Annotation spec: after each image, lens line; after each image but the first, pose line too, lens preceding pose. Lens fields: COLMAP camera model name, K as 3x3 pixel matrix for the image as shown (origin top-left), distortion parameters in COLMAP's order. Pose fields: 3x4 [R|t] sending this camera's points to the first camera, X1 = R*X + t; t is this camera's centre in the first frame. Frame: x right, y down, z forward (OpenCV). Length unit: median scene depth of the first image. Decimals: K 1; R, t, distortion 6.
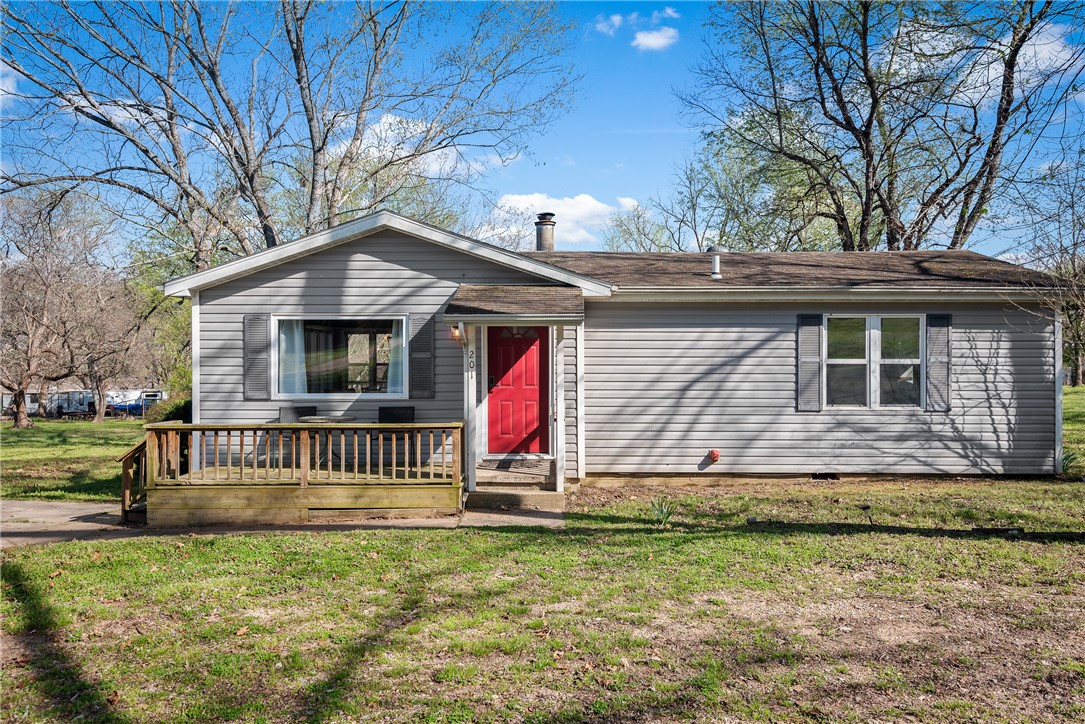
lens RADIAL K [[758.6, 0, 548.1], [0, 758.6, 361.9], [0, 0, 1]] dist [0.034699, -0.003164]
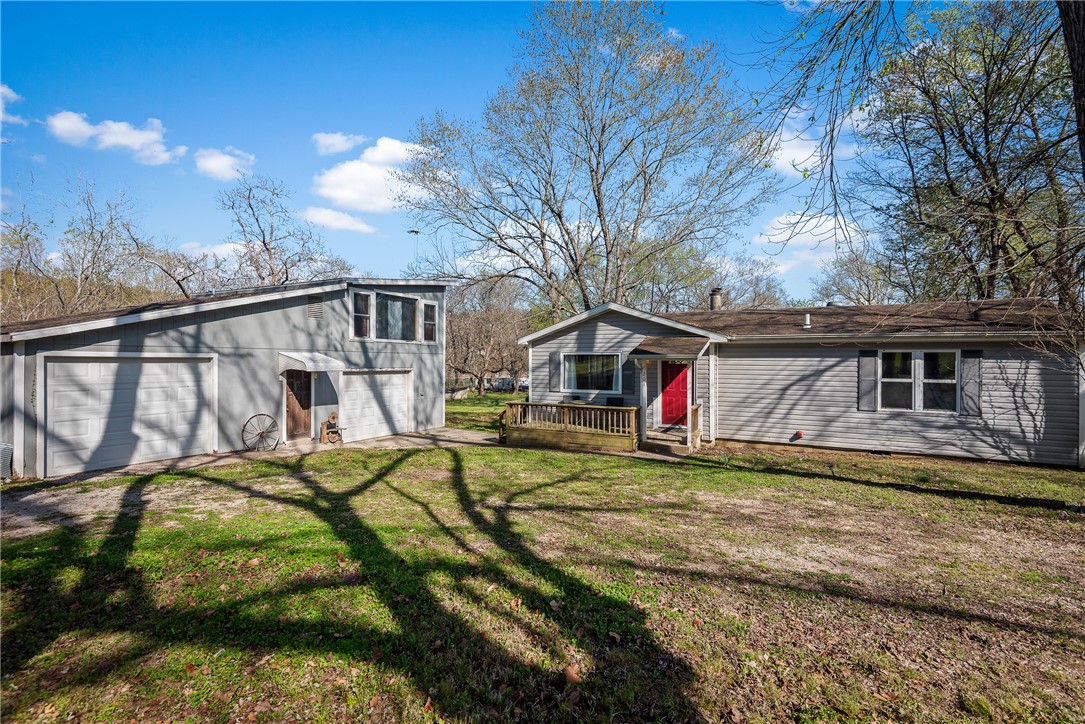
lens RADIAL K [[492.5, 0, 545.5], [0, 492.5, 357.8], [0, 0, 1]] dist [0.019240, -0.004112]
pose [[0.885033, 0.003448, -0.465516, 0.229428], [-0.005915, 0.999975, -0.003839, -0.038200], [0.465491, 0.006151, 0.885031, -0.235755]]
